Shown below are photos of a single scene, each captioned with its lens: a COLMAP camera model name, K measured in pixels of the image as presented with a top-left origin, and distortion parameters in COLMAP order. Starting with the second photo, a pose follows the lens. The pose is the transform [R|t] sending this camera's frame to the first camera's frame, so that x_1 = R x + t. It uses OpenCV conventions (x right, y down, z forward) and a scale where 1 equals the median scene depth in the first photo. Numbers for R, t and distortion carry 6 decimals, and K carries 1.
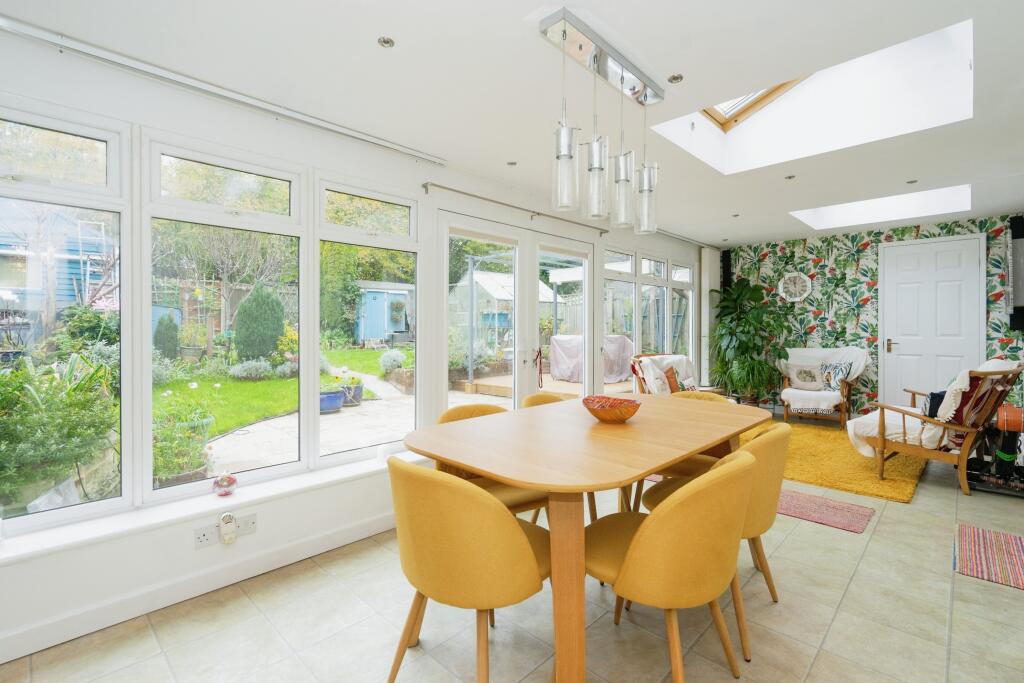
lens RADIAL K [[474.6, 0, 512.6], [0, 474.6, 328.5], [0, 0, 1]] dist [-0.001724, 0.000070]
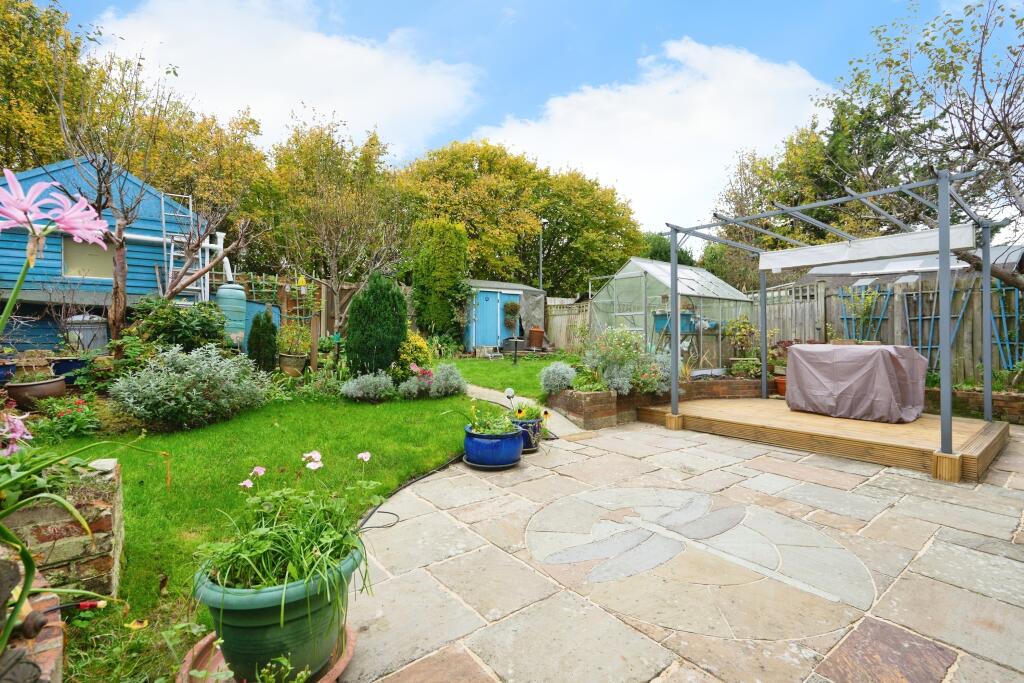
lens RADIAL K [[464.9, 0, 512.0], [0, 464.9, 341.5], [0, 0, 1]] dist [-0.002376, -0.000014]
pose [[0.989440, 0.009598, -0.144627, -0.211297], [-0.008210, 0.999914, 0.010194, 0.006801], [0.144712, -0.008899, 0.989434, 0.299327]]
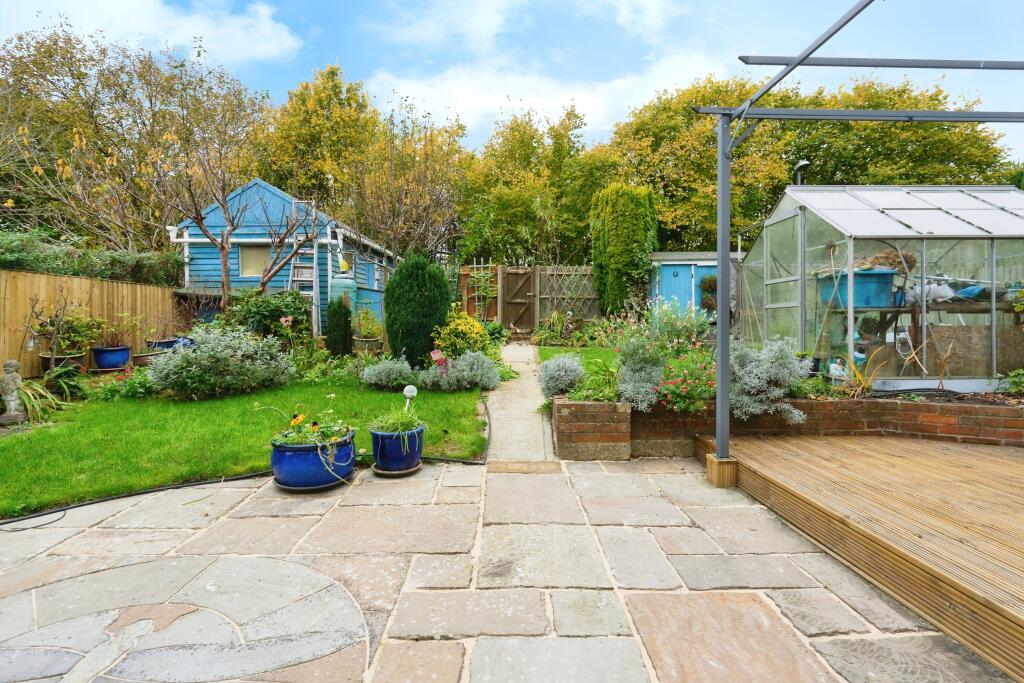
lens RADIAL K [[474.6, 0, 512.6], [0, 474.6, 328.5], [0, 0, 1]] dist [-0.001724, 0.000070]
pose [[0.703266, 0.011128, -0.710839, 0.057605], [-0.003122, 0.999916, 0.012565, 0.011642], [0.710919, -0.006617, 0.703242, 0.601096]]
